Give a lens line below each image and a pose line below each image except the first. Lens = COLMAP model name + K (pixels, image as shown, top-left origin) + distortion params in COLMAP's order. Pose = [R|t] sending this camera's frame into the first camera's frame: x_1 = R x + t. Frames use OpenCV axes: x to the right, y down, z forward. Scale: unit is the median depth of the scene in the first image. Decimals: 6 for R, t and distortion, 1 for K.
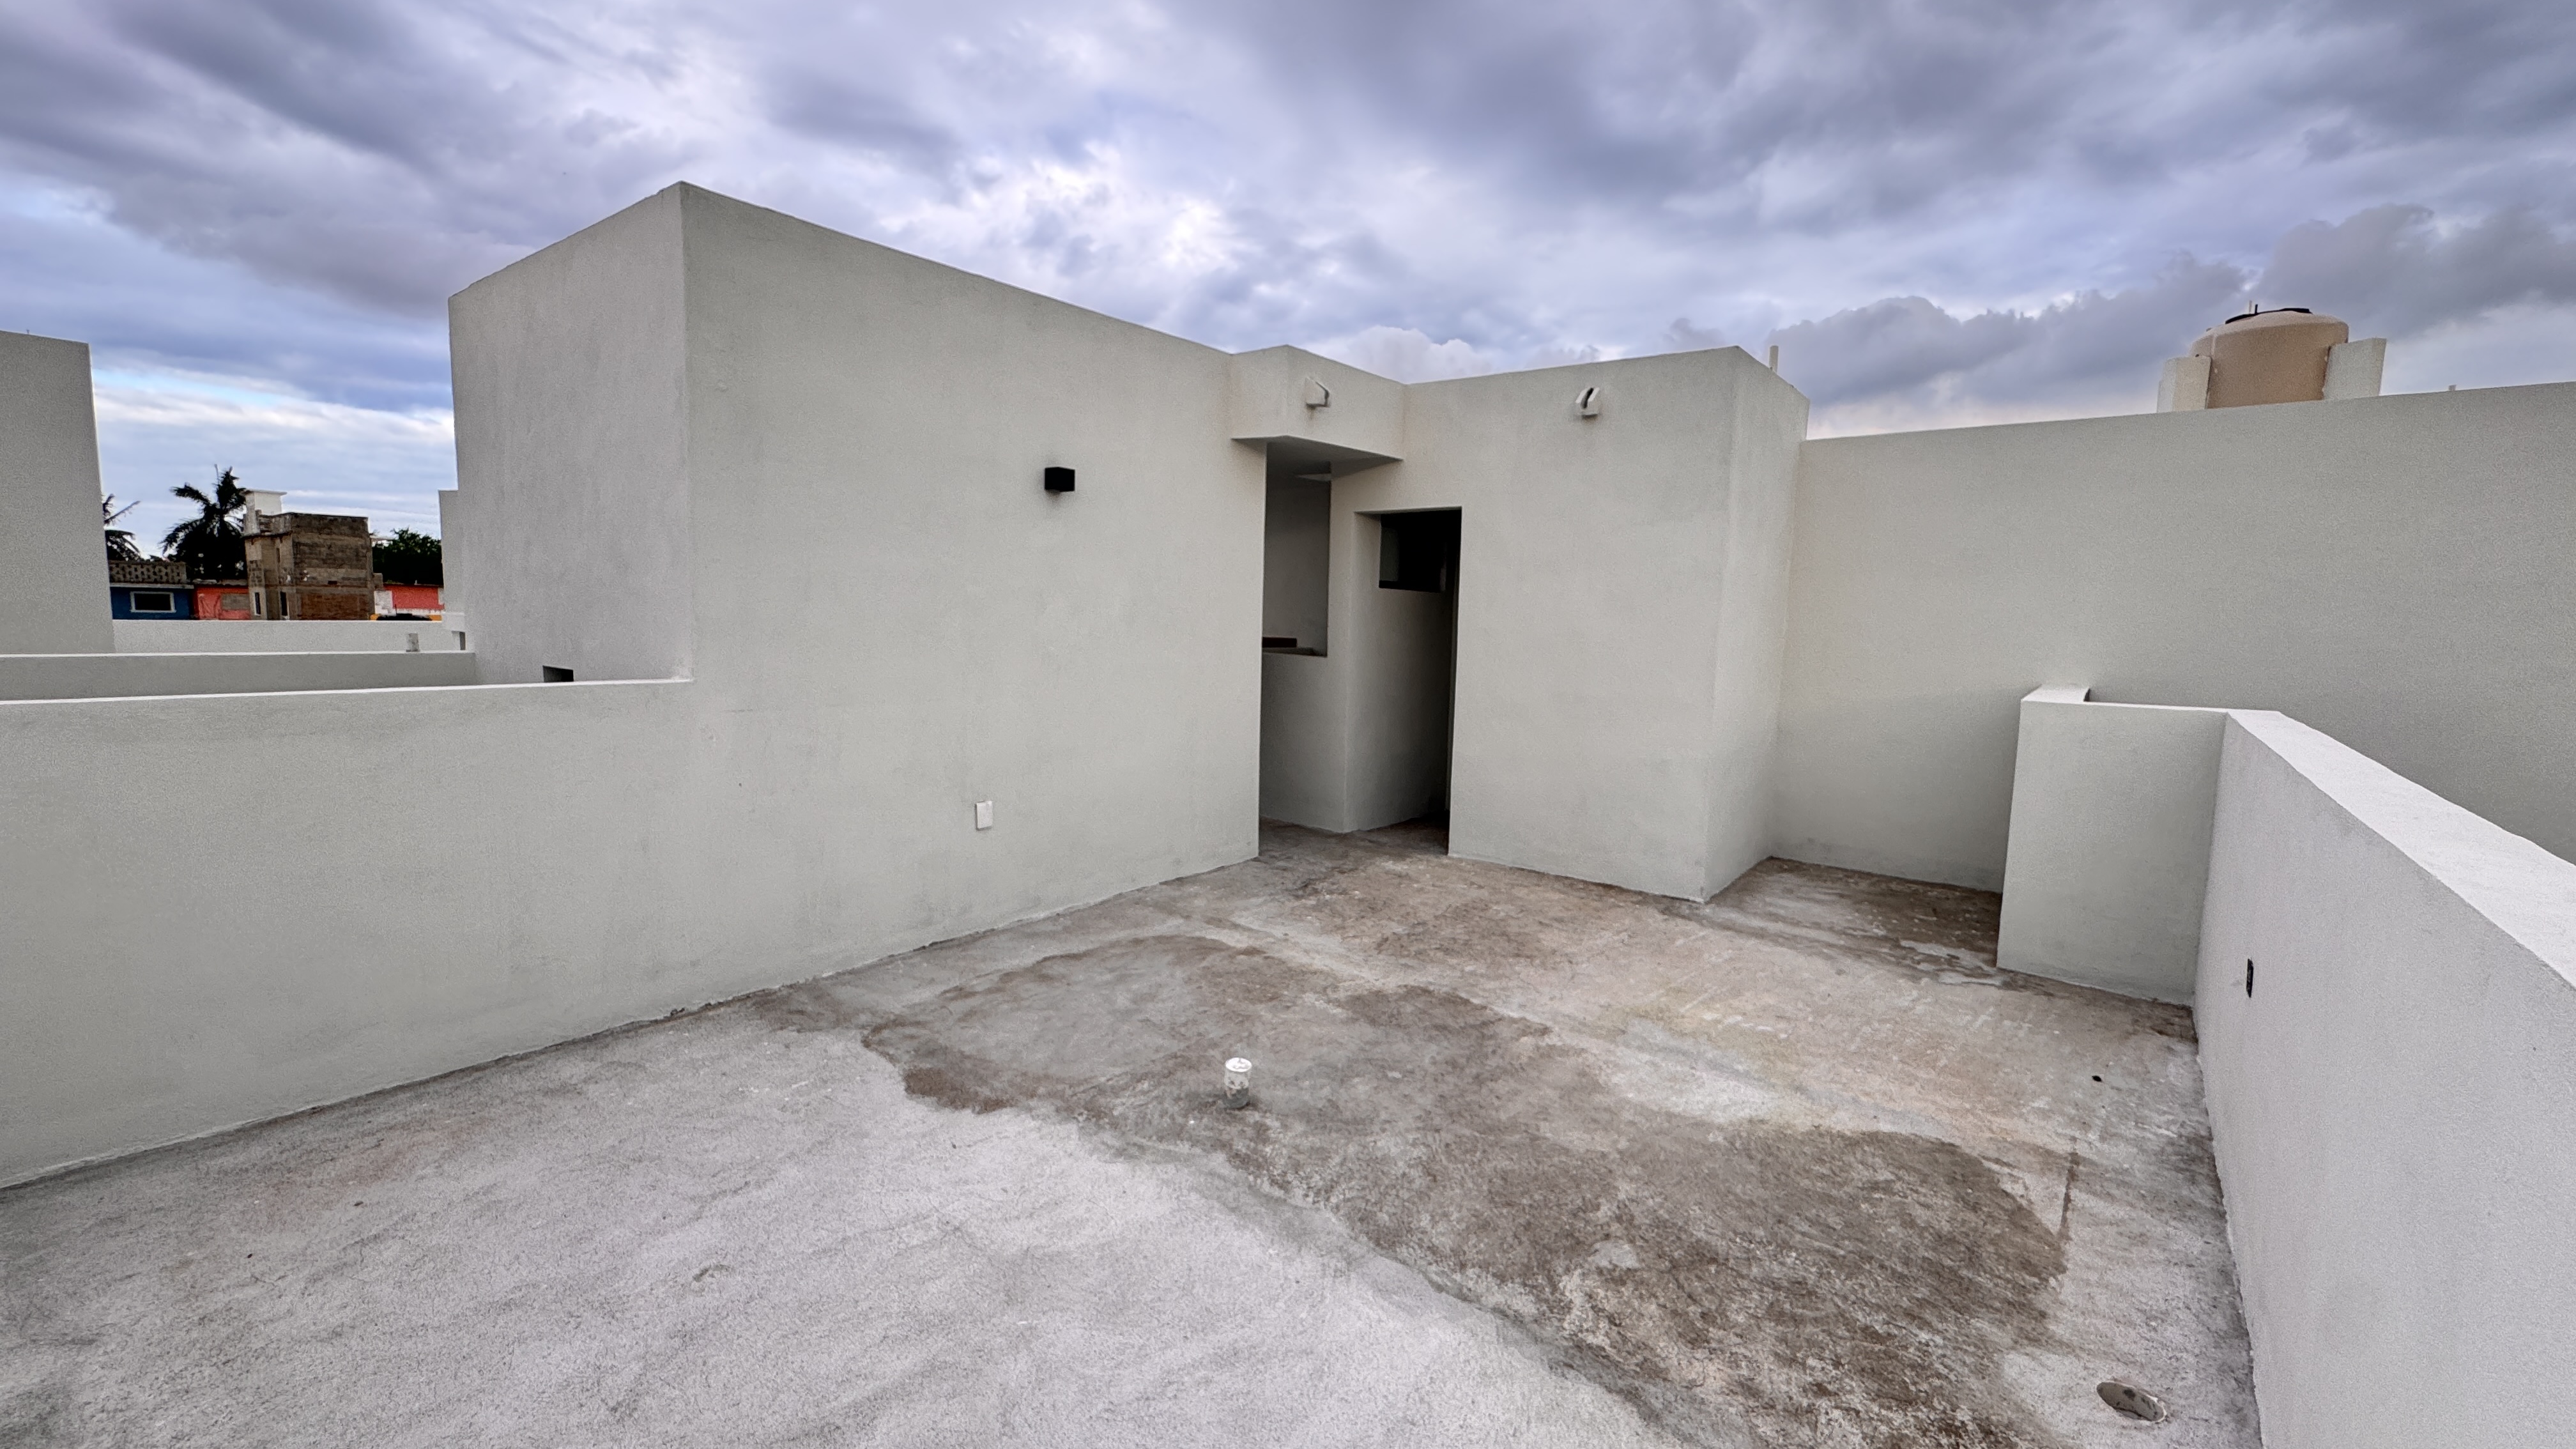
lens RADIAL K [[1035.8, 0, 1278.9], [0, 1035.8, 738.8], [0, 0, 1]] dist [-0.003566, 0.000175]
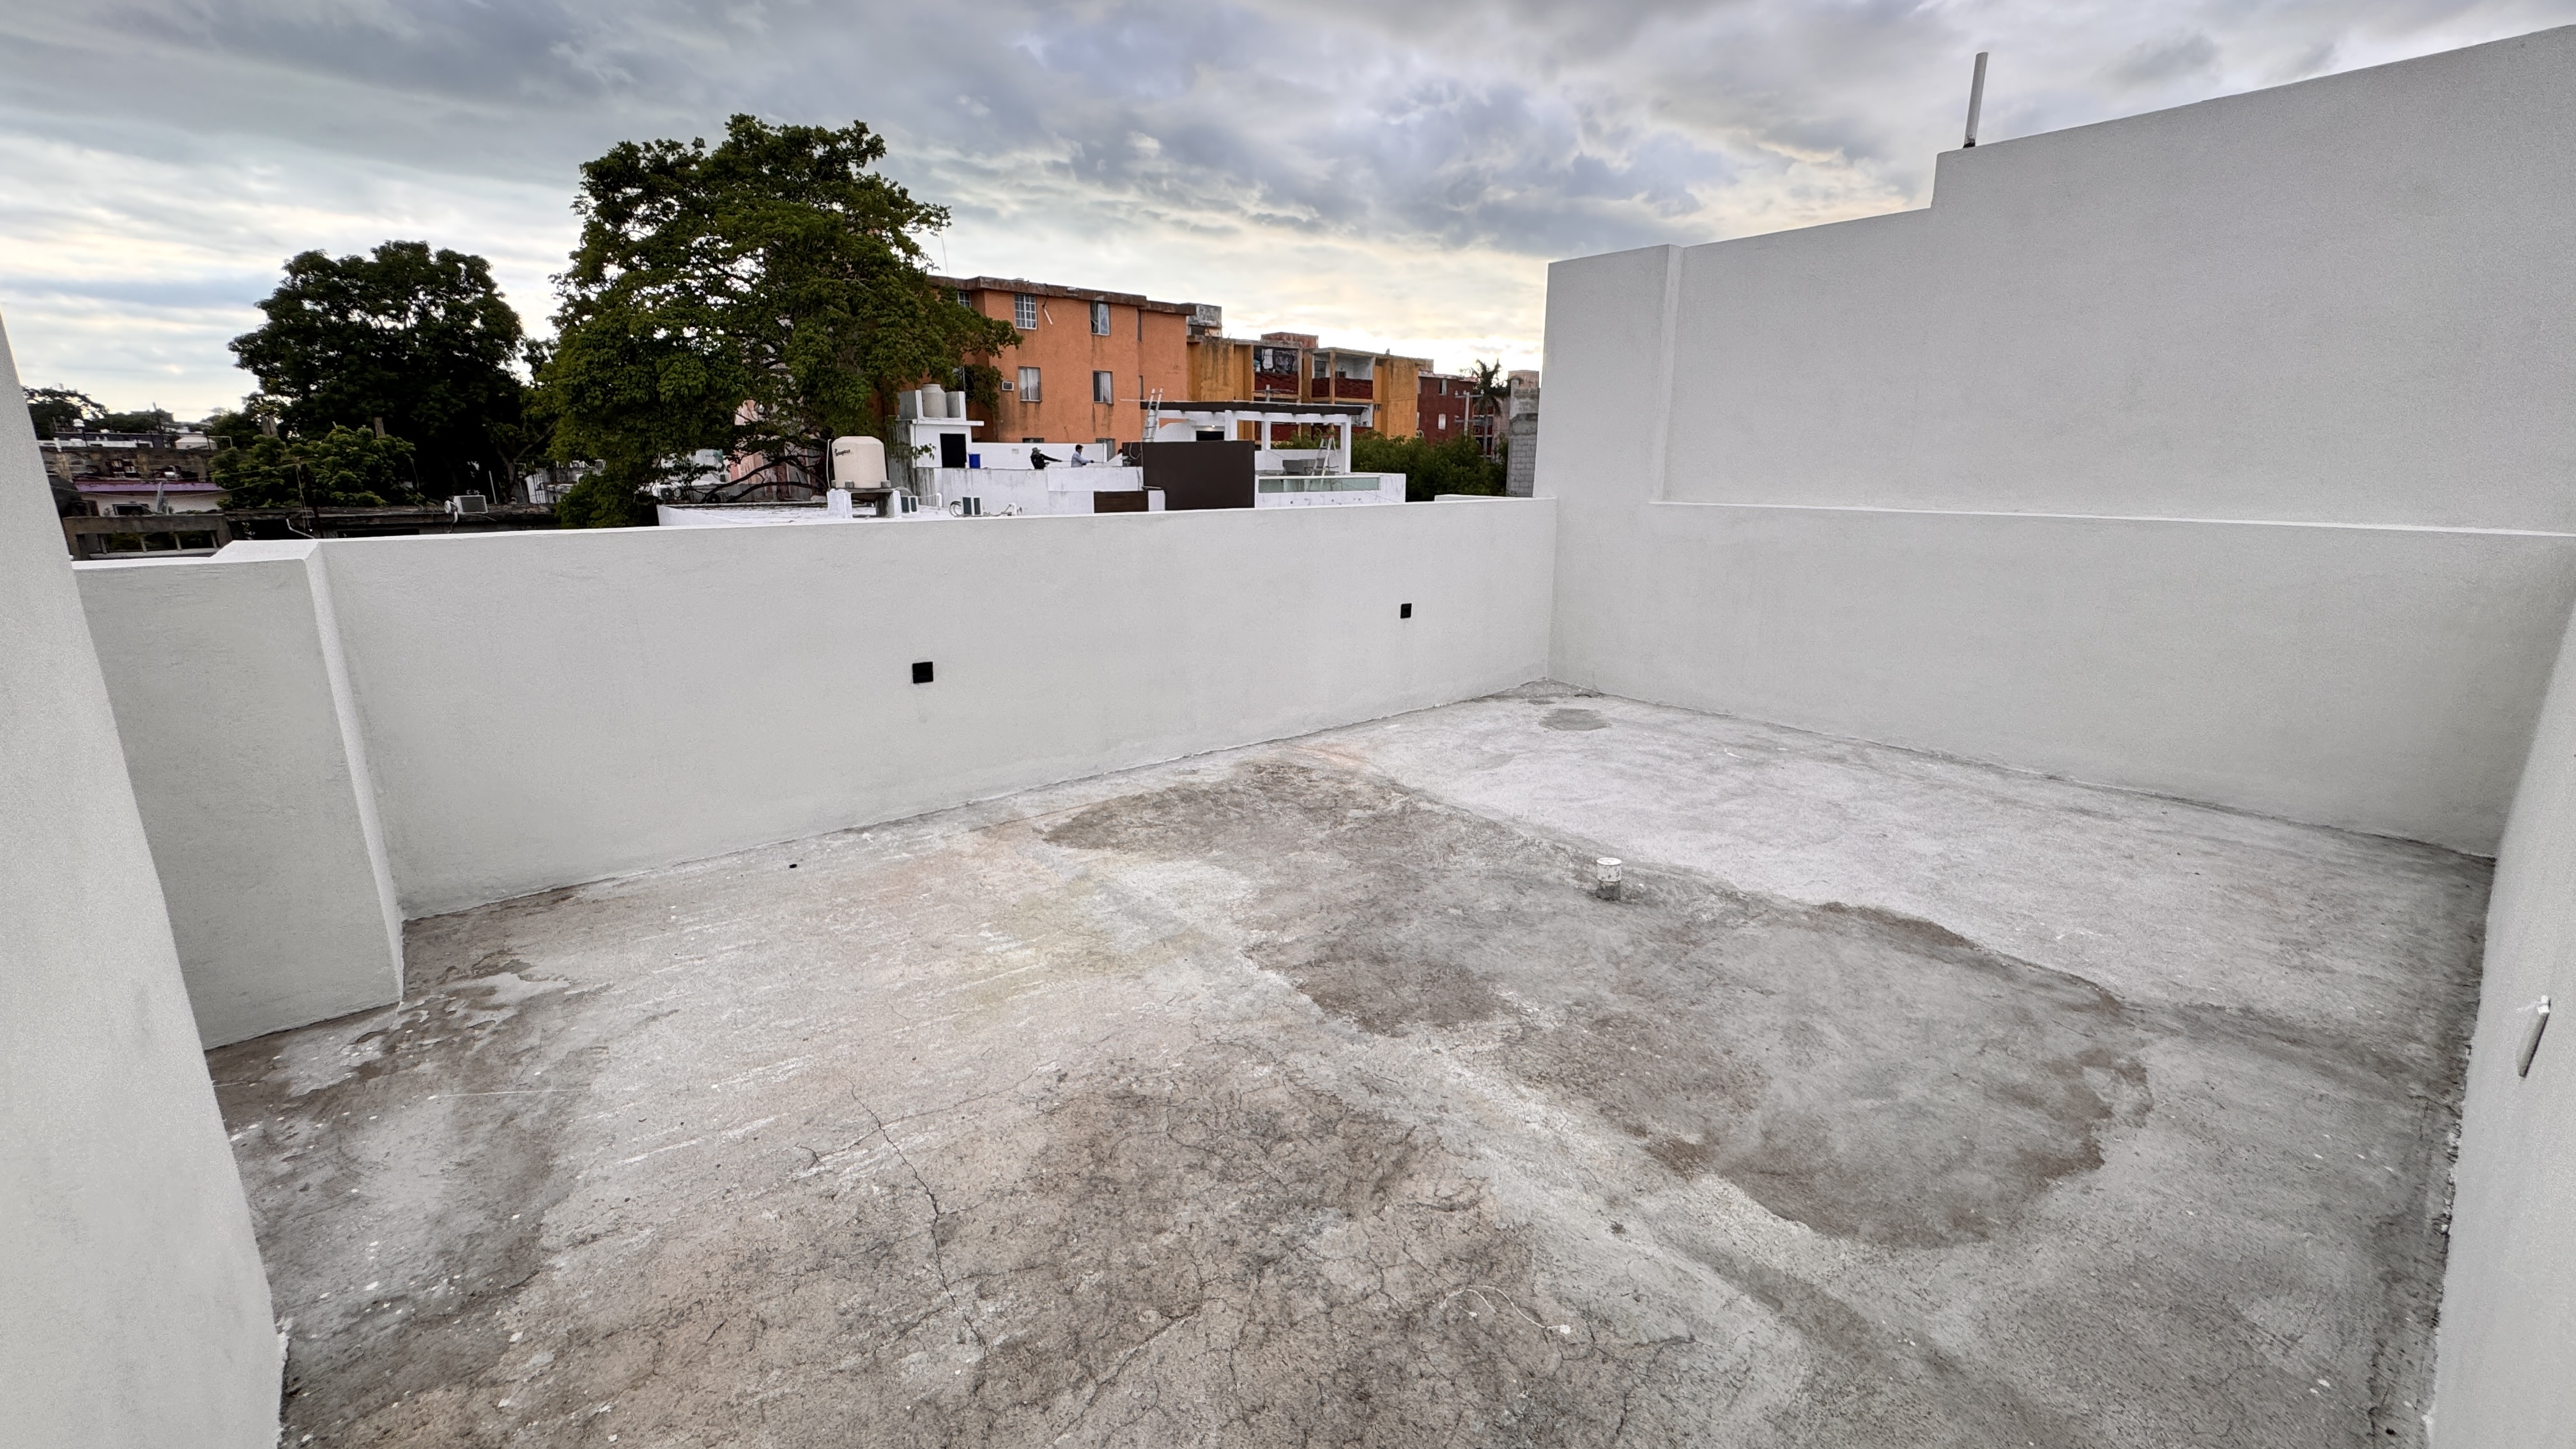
lens RADIAL K [[1035.8, 0, 1288.8], [0, 1035.8, 705.9], [0, 0, 1]] dist [-0.003566, 0.000175]
pose [[-0.983099, -0.067949, 0.169997, 0.117995], [-0.004373, 0.937021, 0.349245, -0.221632], [-0.183022, 0.342599, -0.921482, 1.970475]]
